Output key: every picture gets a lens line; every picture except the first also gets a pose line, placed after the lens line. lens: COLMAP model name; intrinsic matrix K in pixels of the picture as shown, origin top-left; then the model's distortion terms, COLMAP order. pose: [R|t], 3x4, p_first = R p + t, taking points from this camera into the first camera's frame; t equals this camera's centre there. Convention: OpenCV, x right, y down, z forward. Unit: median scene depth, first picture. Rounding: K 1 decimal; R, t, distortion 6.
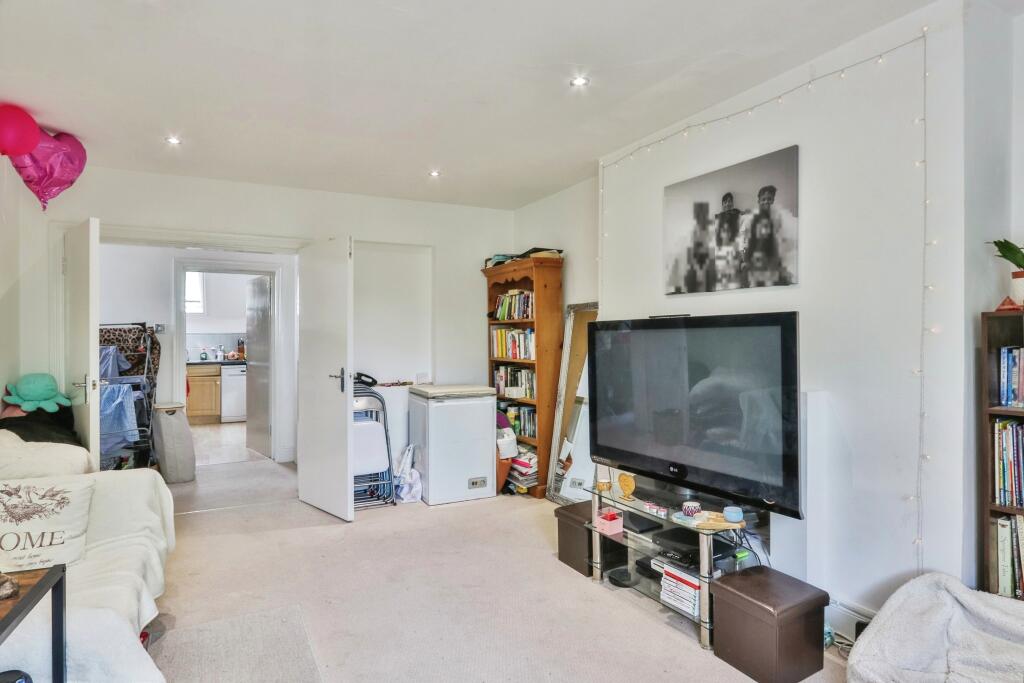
lens RADIAL K [[543.1, 0, 510.9], [0, 543.1, 341.4], [0, 0, 1]] dist [-0.014225, 0.001020]
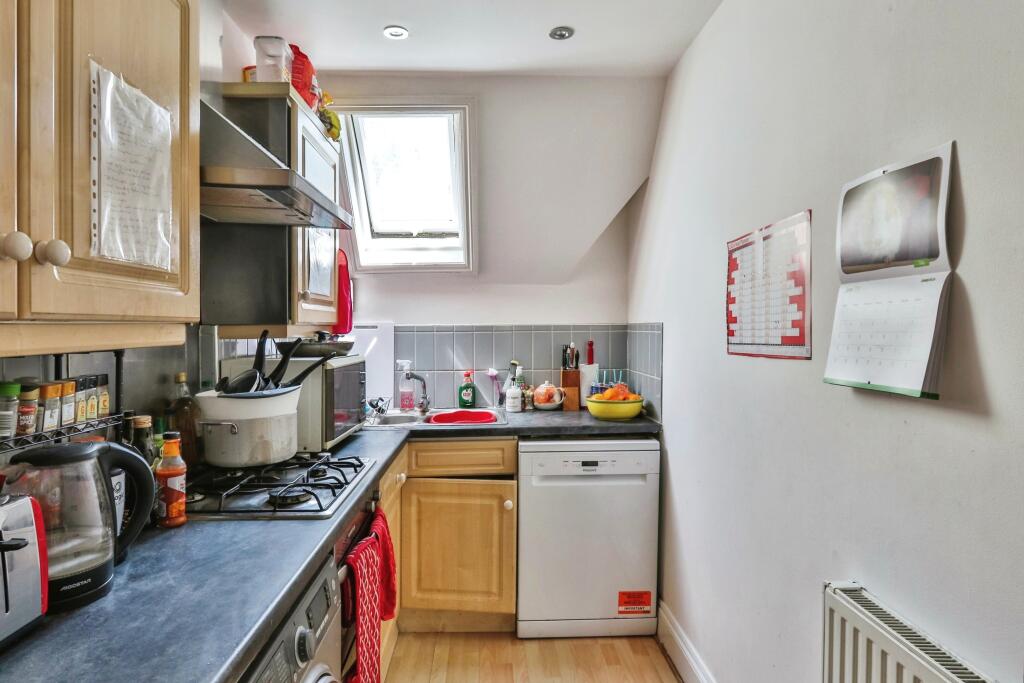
lens RADIAL K [[543.1, 0, 510.0], [0, 543.1, 339.9], [0, 0, 1]] dist [-0.014225, 0.001020]
pose [[0.893887, 0.009453, -0.448192, -0.397344], [-0.001331, 0.999829, 0.018432, -0.012869], [0.448290, -0.015879, 0.893747, 0.716572]]
